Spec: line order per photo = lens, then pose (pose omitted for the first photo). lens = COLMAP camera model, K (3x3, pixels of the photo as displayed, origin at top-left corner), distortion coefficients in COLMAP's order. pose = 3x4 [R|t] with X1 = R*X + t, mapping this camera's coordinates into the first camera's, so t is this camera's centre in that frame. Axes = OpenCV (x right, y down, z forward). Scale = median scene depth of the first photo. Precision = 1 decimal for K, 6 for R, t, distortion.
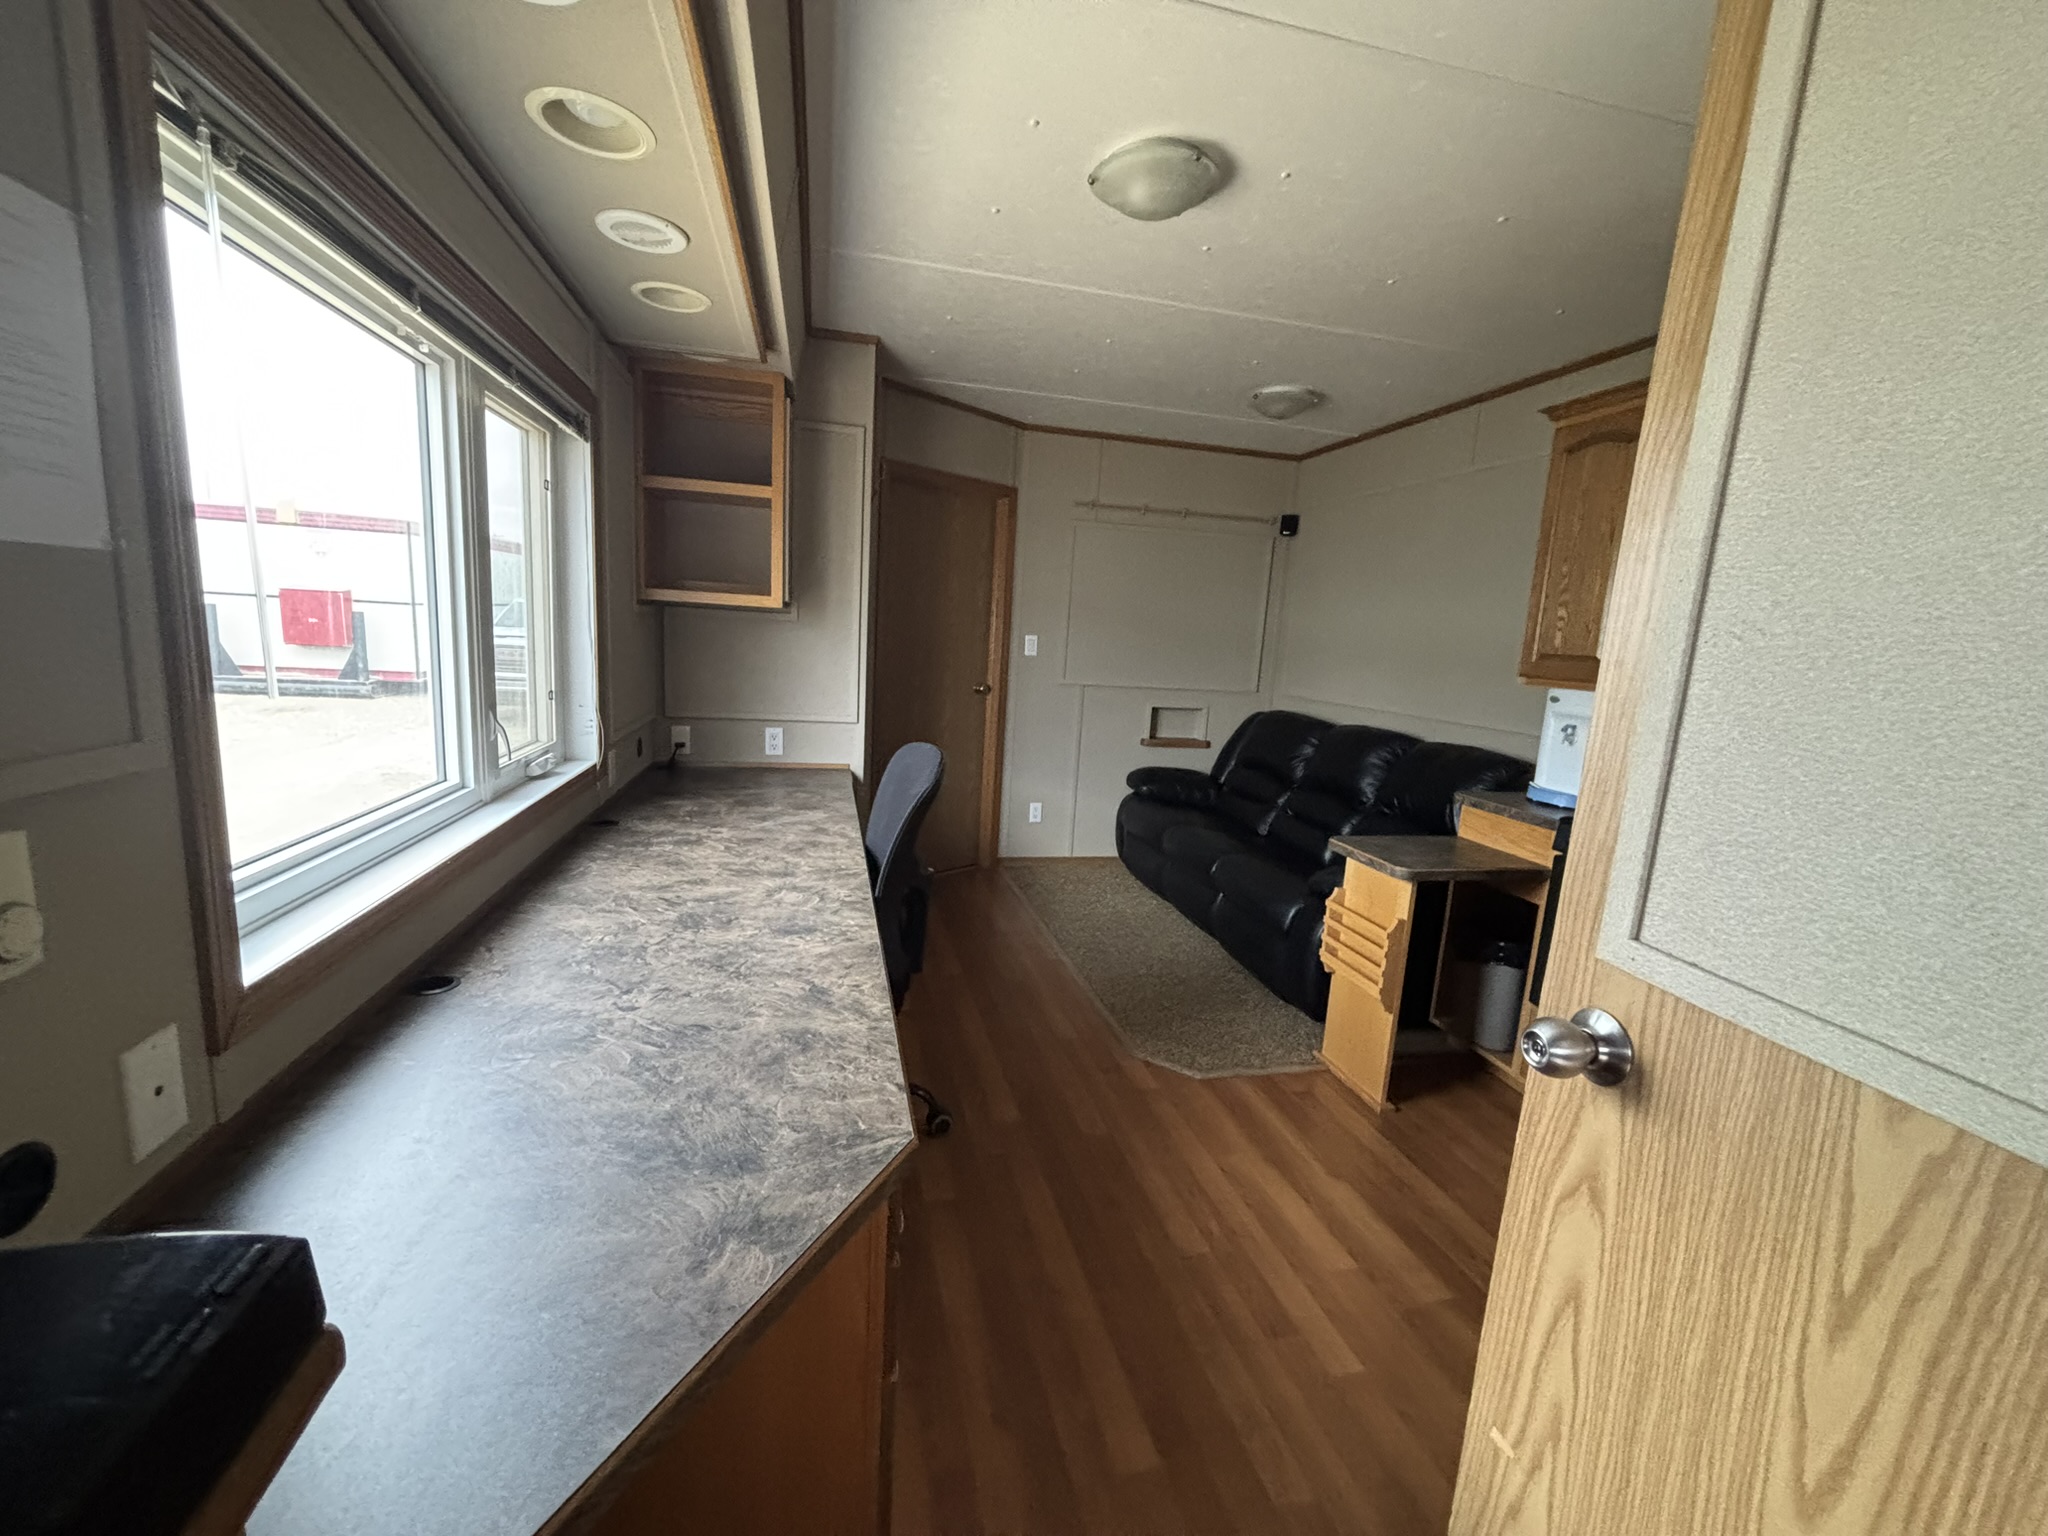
lens RADIAL K [[833.7, 0, 1013.6], [0, 833.7, 784.4], [0, 0, 1]] dist [0.000804, -0.000909]
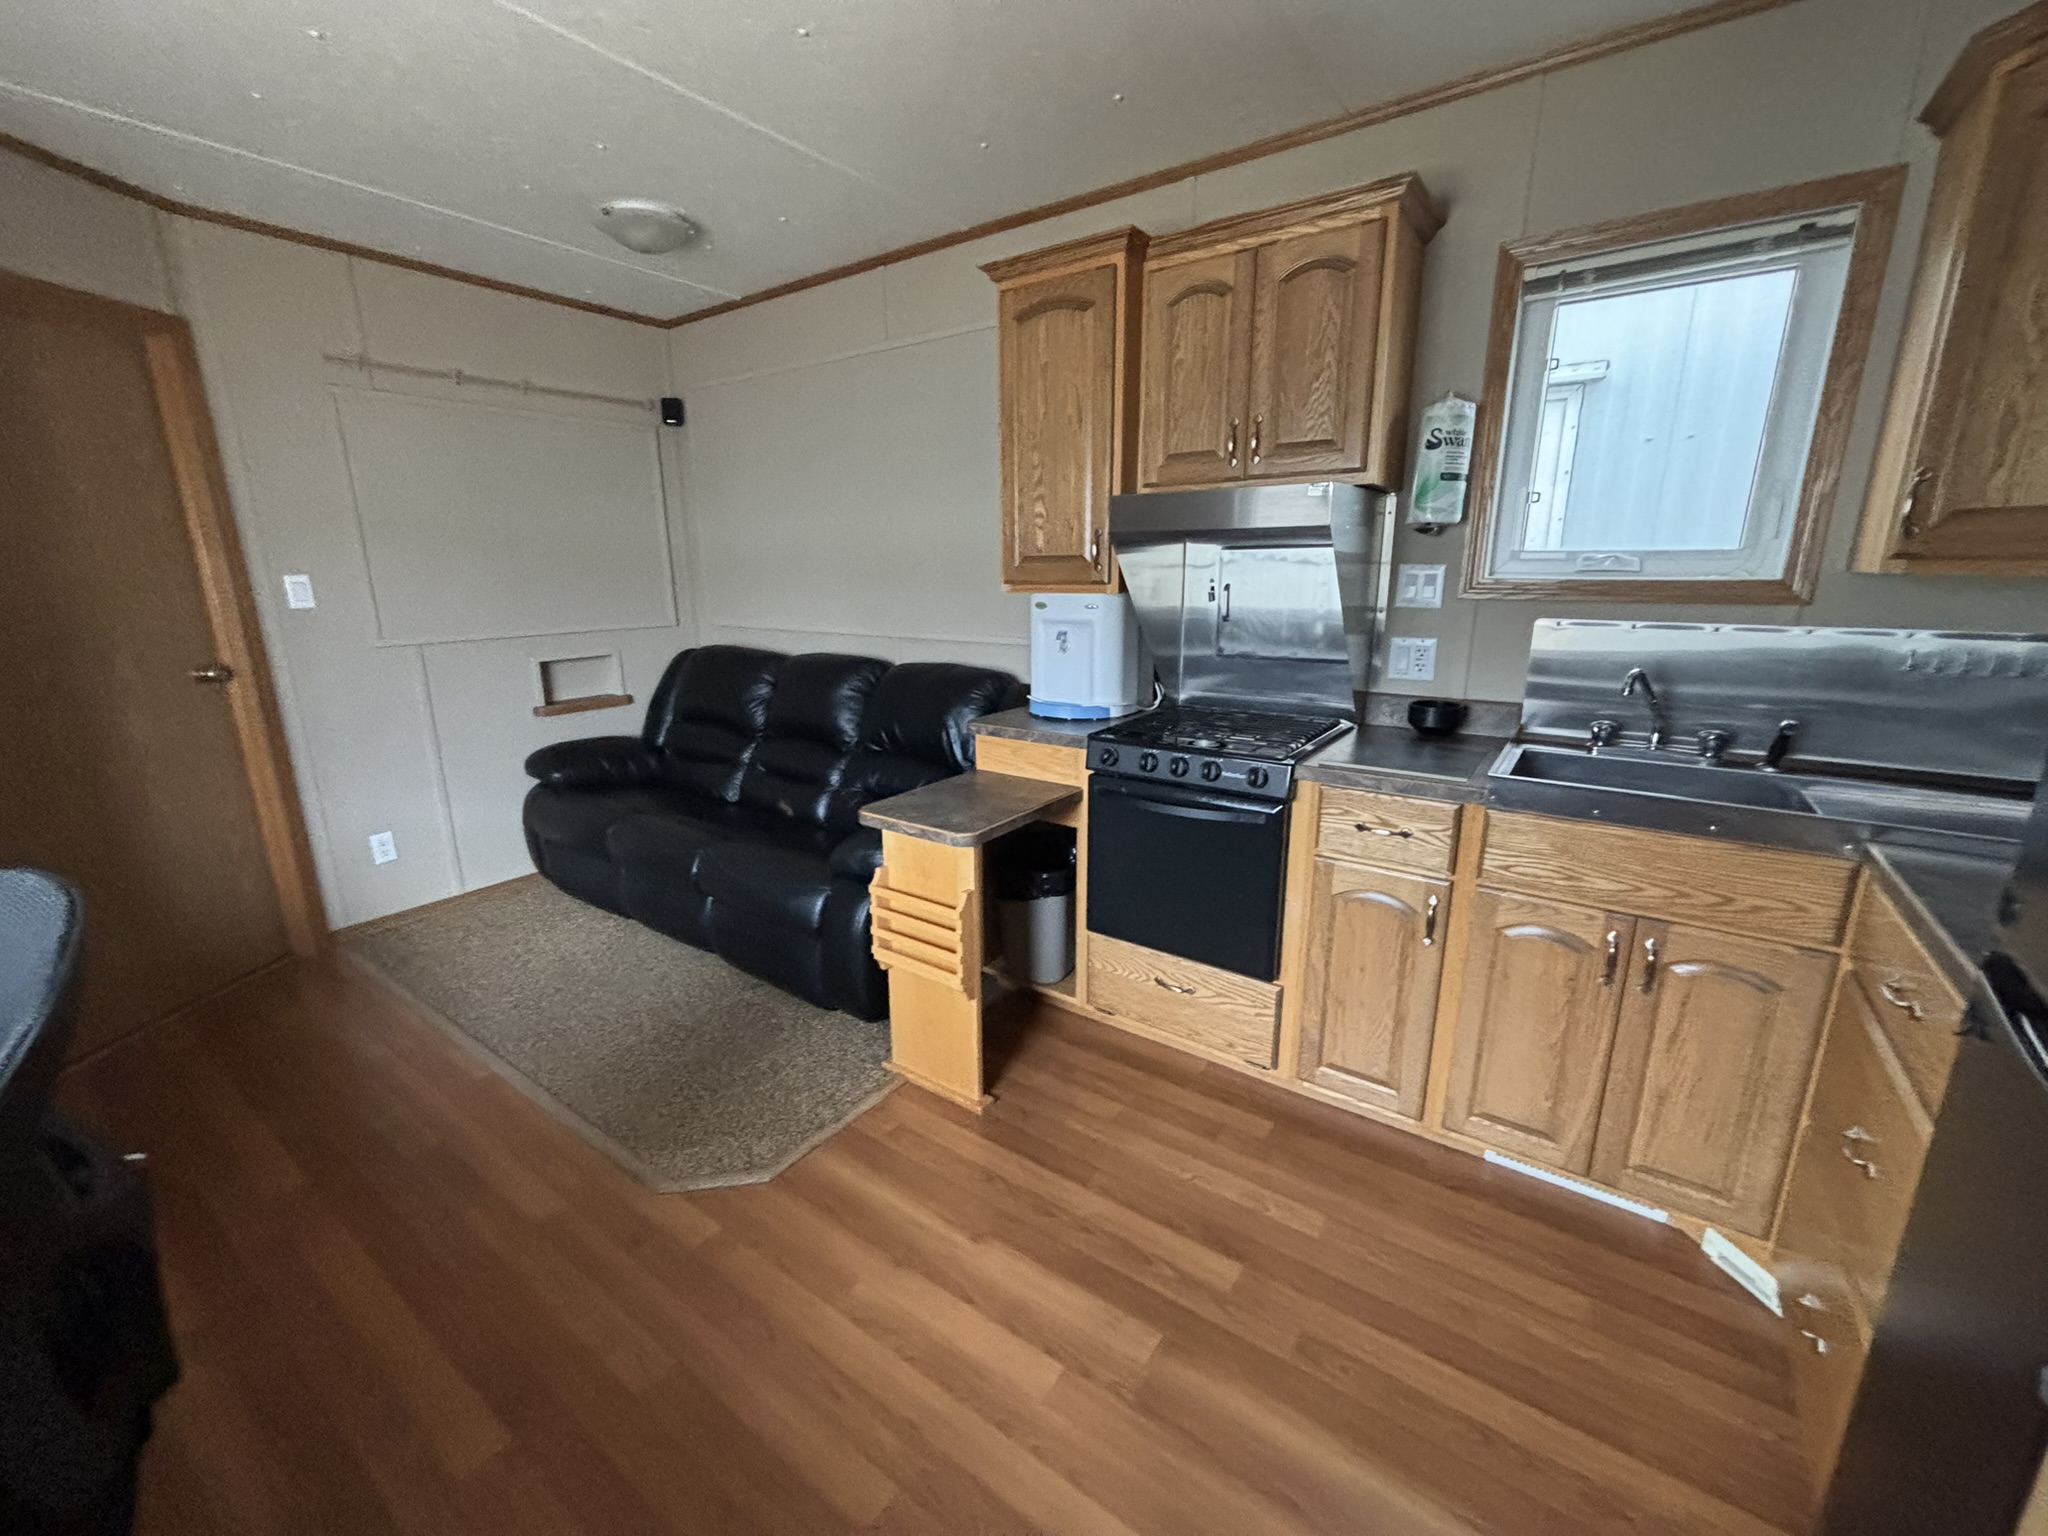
lens RADIAL K [[833.7, 0, 1015.1], [0, 833.7, 772.9], [0, 0, 1]] dist [0.000804, -0.000909]
pose [[0.754187, -0.219151, 0.619011, 0.012986], [0.167442, 0.975686, 0.141419, -0.051374], [-0.634953, -0.003008, 0.772545, 0.281067]]
